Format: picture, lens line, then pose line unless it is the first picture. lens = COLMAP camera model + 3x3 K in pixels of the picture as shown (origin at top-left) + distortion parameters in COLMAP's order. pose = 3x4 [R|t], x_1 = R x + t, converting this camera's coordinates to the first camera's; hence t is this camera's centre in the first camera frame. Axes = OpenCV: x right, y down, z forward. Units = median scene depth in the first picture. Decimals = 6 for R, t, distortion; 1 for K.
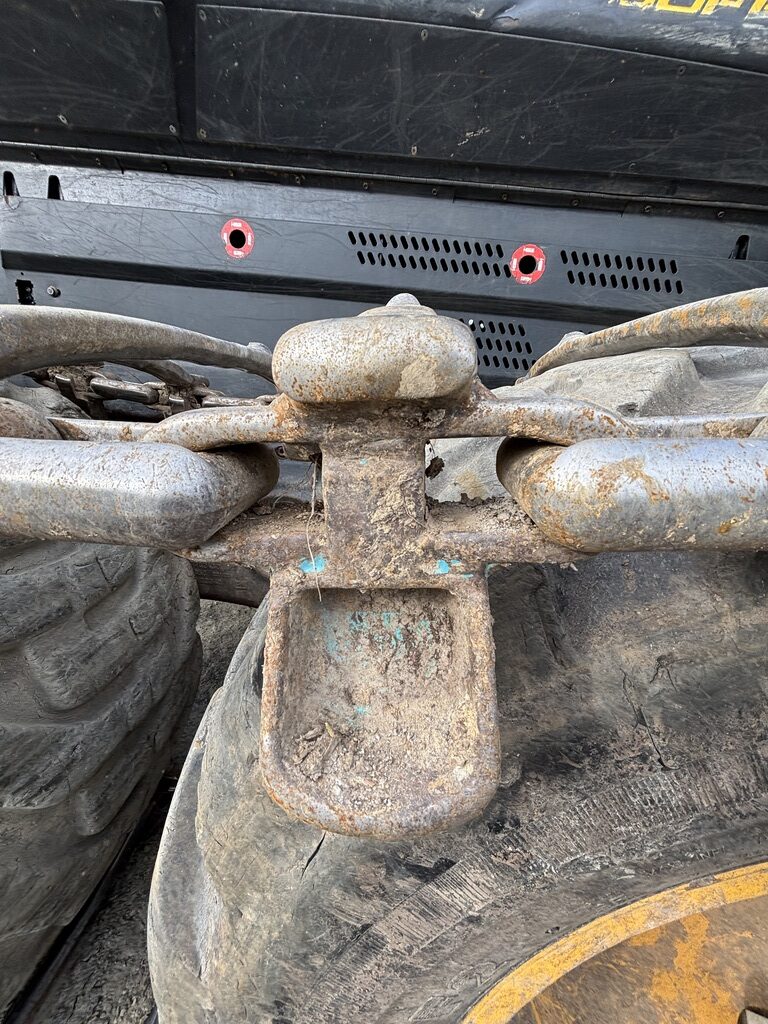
lens RADIAL K [[408.3, 0, 389.0], [0, 408.3, 519.9], [0, 0, 1]] dist [-0.001279, -0.000170]
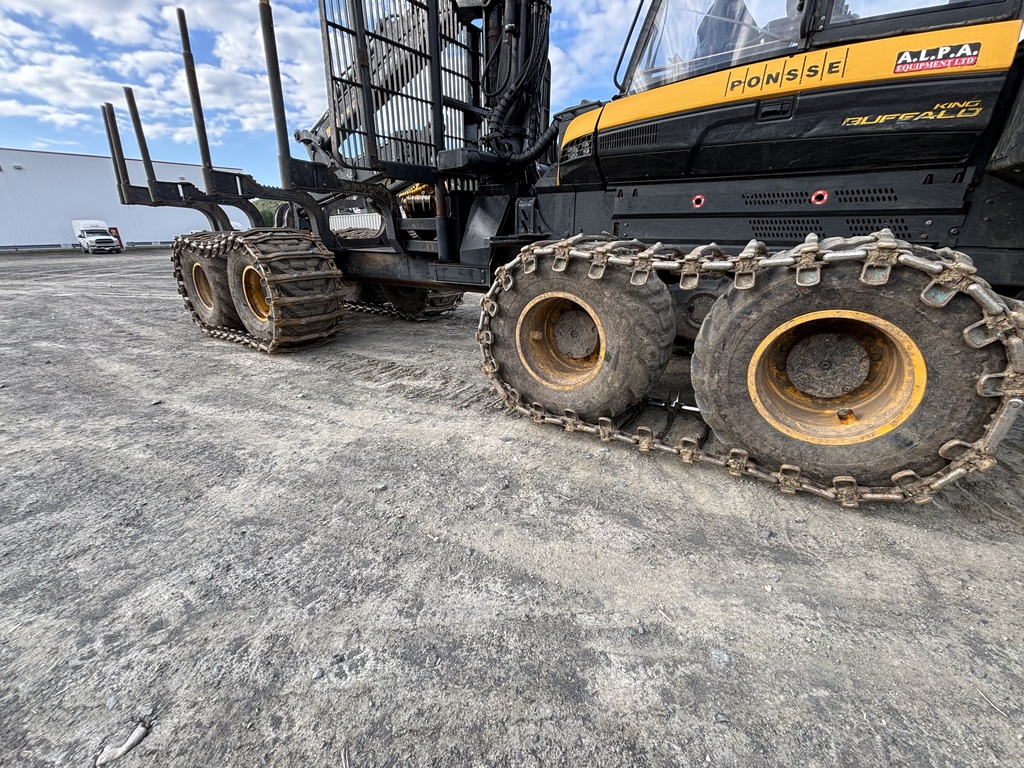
lens RADIAL K [[401.6, 0, 517.0], [0, 401.6, 381.8], [0, 0, 1]] dist [-0.002729, -0.000576]
pose [[0.860485, 0.085728, -0.502211, 0.074830], [-0.071886, 0.996309, 0.046904, 0.644373], [0.504379, -0.004258, 0.863472, -2.500589]]
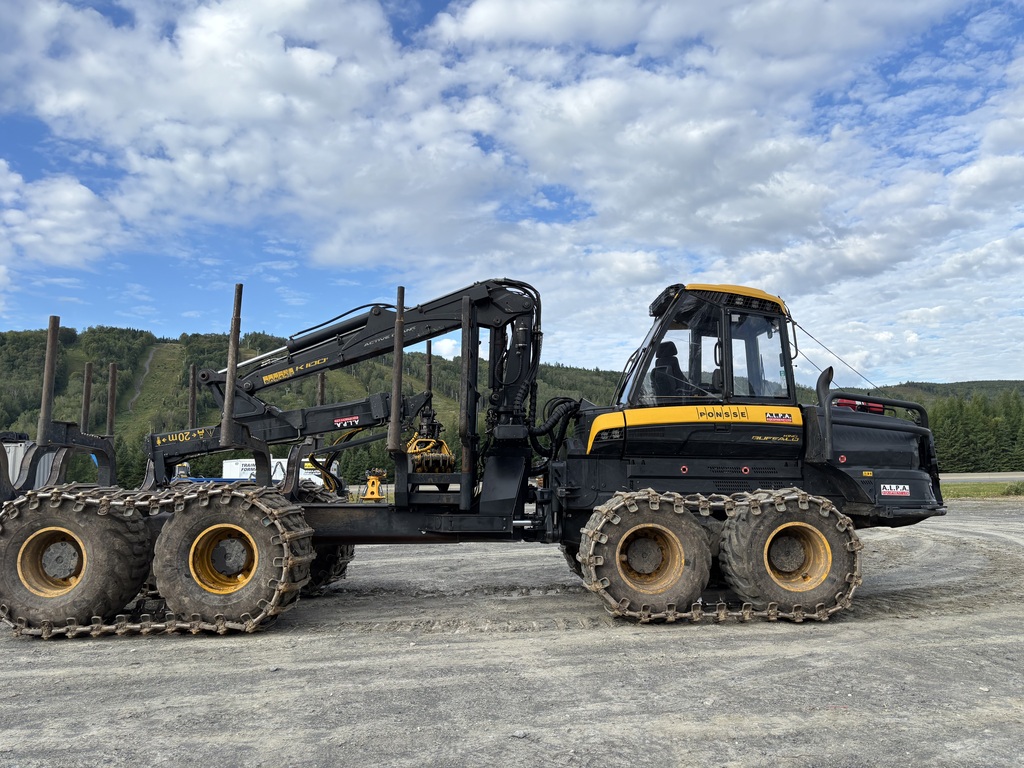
lens RADIAL K [[775.2, 0, 512.0], [0, 775.2, 384.0], [0, 0, 1]] dist [0.014774, -0.000251]
pose [[0.991122, -0.073224, 0.110973, -3.843564], [0.113009, 0.903683, -0.413022, 2.219156], [-0.070041, 0.421896, 0.903935, -8.667228]]
